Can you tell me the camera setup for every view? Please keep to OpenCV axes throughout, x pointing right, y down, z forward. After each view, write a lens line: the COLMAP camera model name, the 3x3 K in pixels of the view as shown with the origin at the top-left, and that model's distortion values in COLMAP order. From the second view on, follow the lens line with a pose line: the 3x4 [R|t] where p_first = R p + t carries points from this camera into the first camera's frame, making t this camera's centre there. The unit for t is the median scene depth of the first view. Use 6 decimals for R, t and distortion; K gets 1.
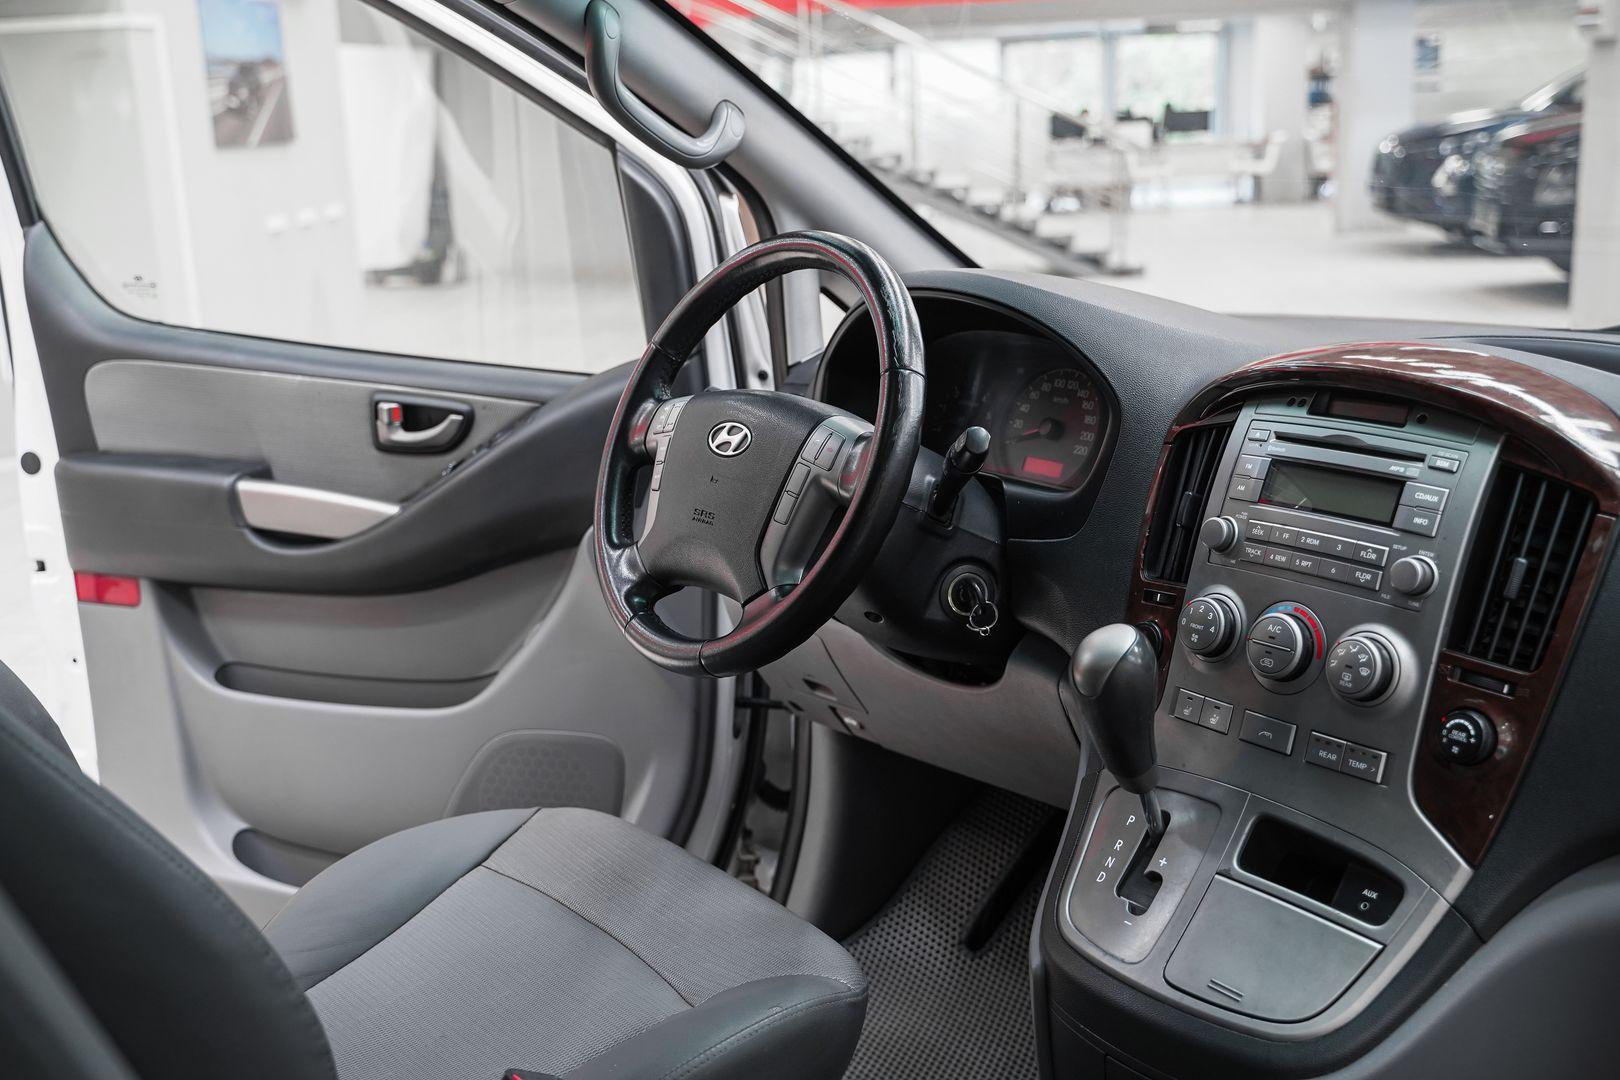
lens RADIAL K [[1706.9, 0, 784.9], [0, 1706.9, 508.6], [0, 0, 1]] dist [-0.017513, 0.000000]
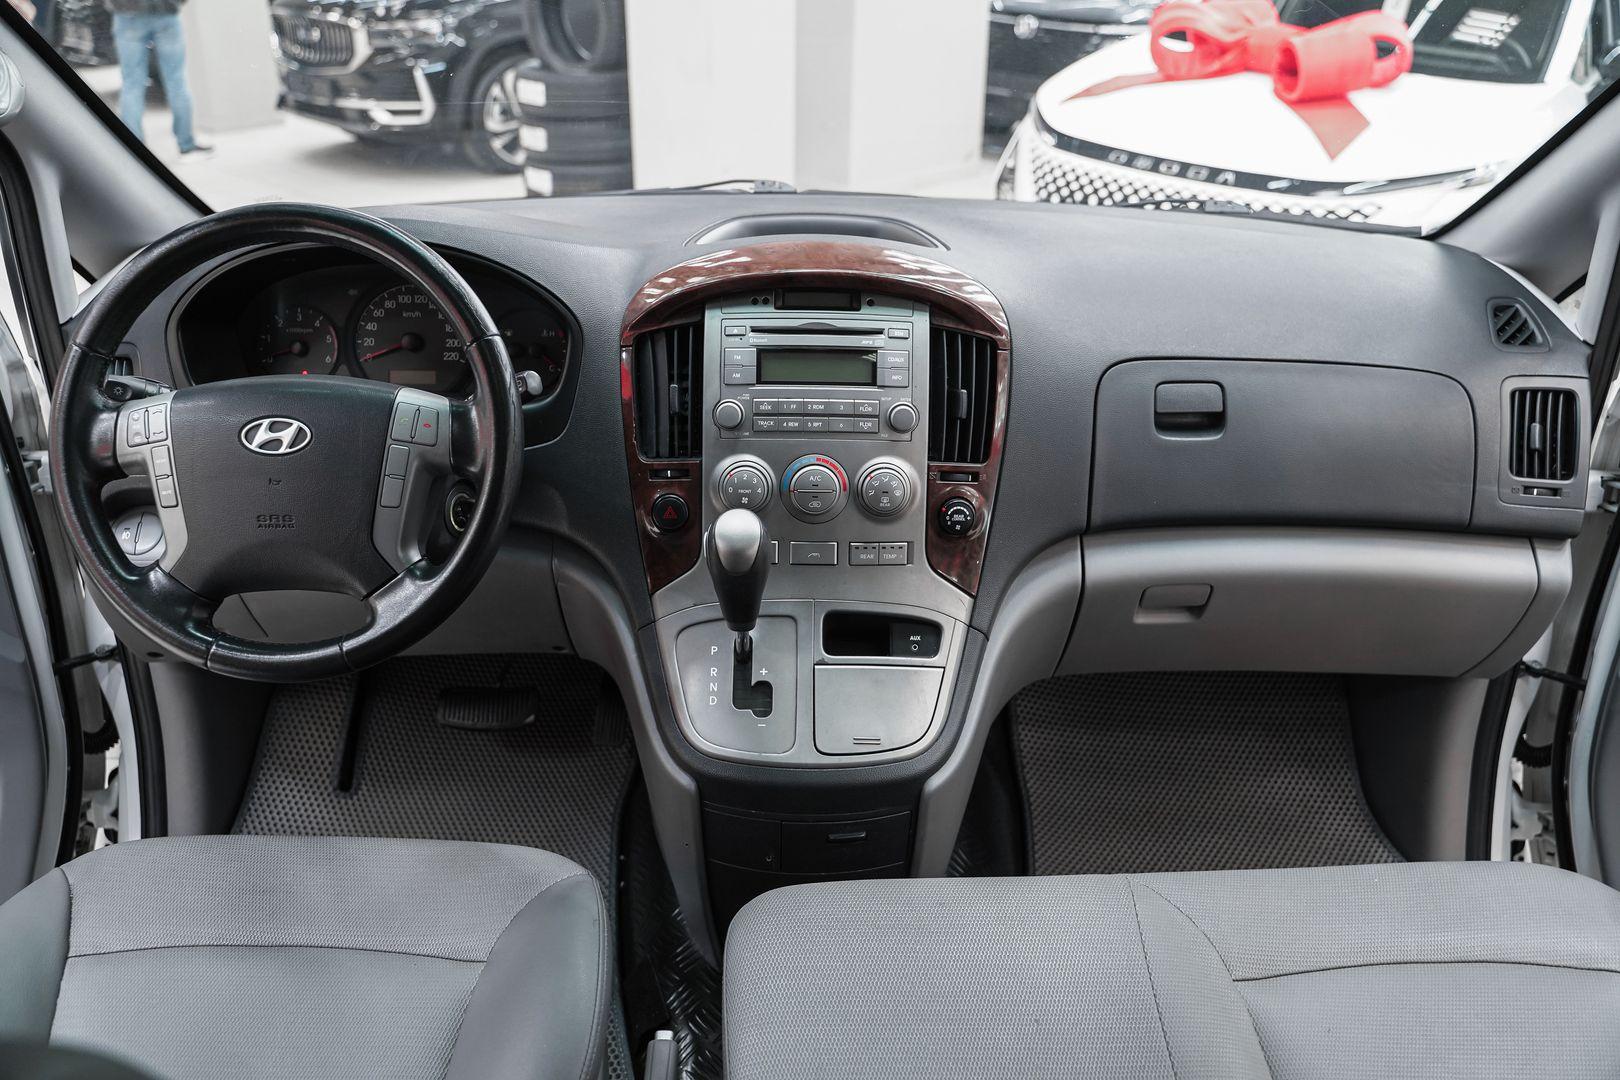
lens RADIAL K [[1314.3, 0, 810.3], [0, 1314.3, 530.5], [0, 0, 1]] dist [-0.108454, 0.075193]
pose [[0.592837, -0.311755, 0.742532, -0.395368], [0.144990, 0.948282, 0.282380, -0.146457], [-0.792163, -0.059746, 0.607378, 0.308599]]
